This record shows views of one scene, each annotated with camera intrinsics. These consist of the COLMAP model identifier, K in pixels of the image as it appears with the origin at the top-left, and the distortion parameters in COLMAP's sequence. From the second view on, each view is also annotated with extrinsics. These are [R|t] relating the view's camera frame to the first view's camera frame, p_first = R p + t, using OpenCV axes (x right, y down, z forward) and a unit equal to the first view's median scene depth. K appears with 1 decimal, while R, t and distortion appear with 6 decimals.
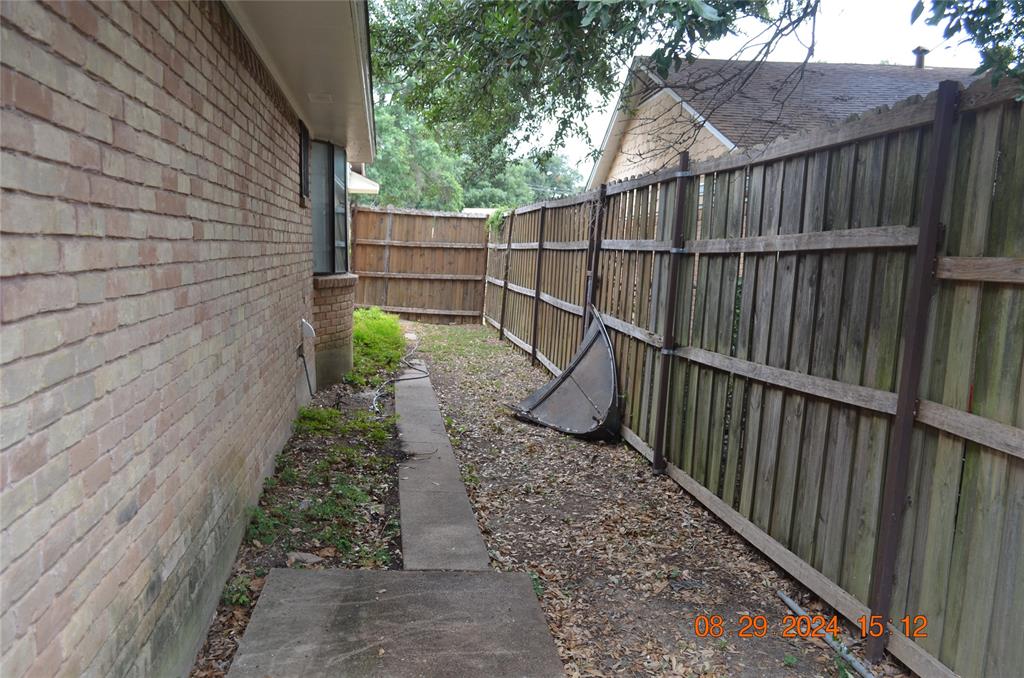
lens RADIAL K [[835.2, 0, 512.7], [0, 835.2, 340.6], [0, 0, 1]] dist [0.000610, 0.002764]
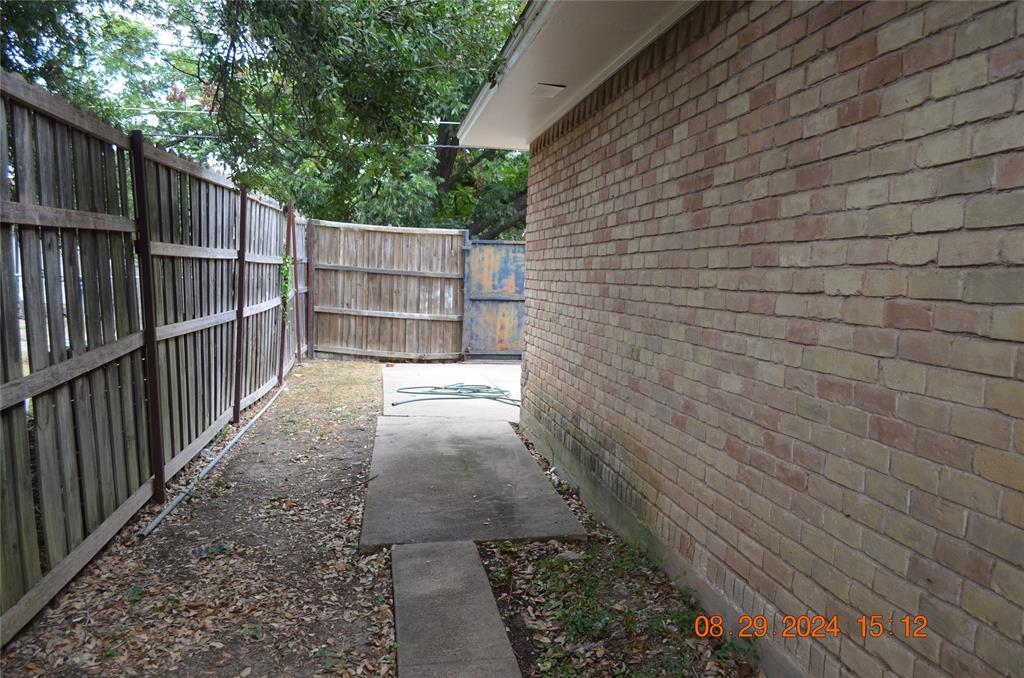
lens RADIAL K [[835.2, 0, 511.6], [0, 835.2, 340.5], [0, 0, 1]] dist [0.000610, 0.002764]
pose [[-0.998618, -0.051425, -0.010882, -0.182042], [-0.052550, 0.981458, 0.184334, -0.226860], [0.001200, 0.184651, -0.982803, 2.407969]]
